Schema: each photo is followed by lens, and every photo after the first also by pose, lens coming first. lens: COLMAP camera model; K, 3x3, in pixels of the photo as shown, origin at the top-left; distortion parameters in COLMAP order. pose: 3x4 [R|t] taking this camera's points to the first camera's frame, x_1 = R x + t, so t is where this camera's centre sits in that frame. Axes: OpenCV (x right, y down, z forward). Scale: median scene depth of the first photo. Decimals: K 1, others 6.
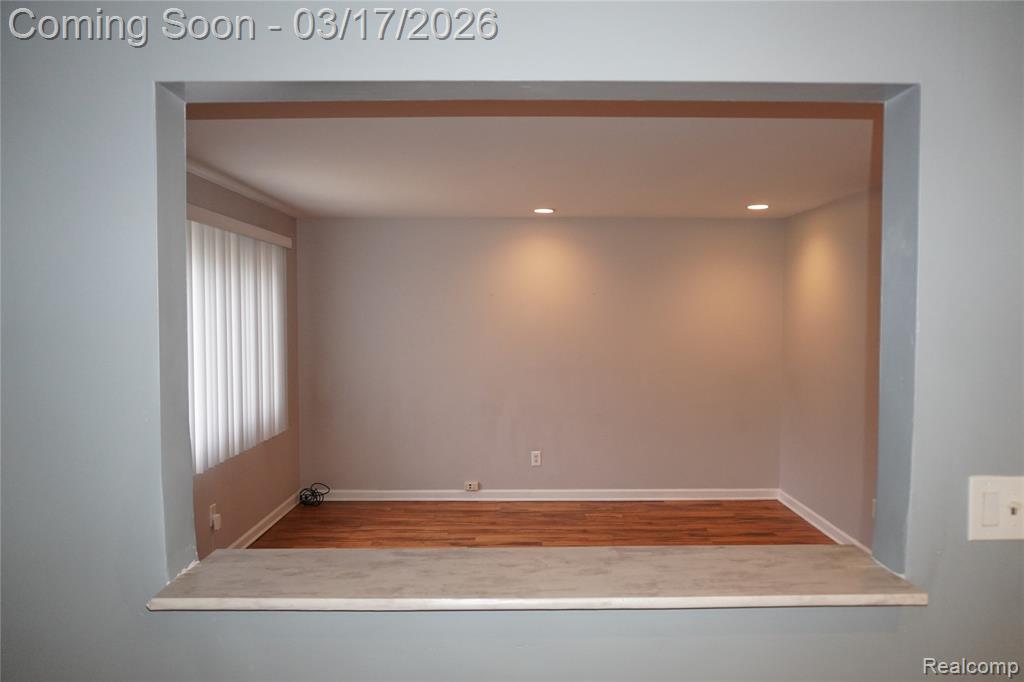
lens RADIAL K [[733.8, 0, 513.7], [0, 733.8, 342.0], [0, 0, 1]] dist [-0.036270, 0.026171]
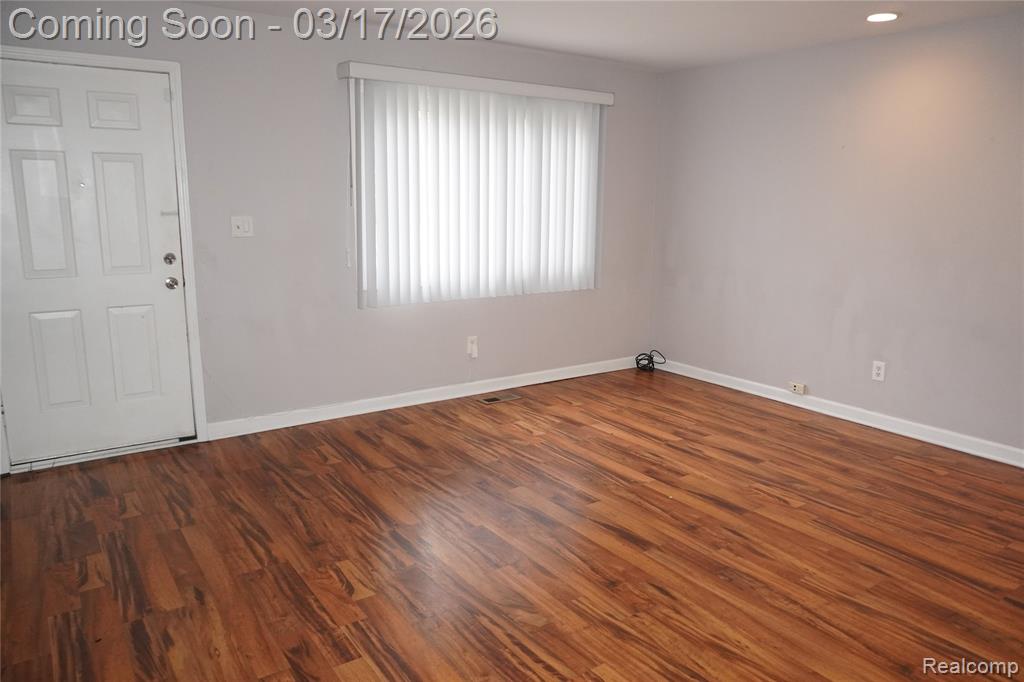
lens RADIAL K [[733.8, 0, 513.3], [0, 733.8, 338.8], [0, 0, 1]] dist [-0.036270, 0.026171]
pose [[0.561182, 0.165333, -0.811011, 0.457824], [-0.043181, 0.984360, 0.170793, 0.017847], [0.826565, -0.060826, 0.559545, 0.309749]]
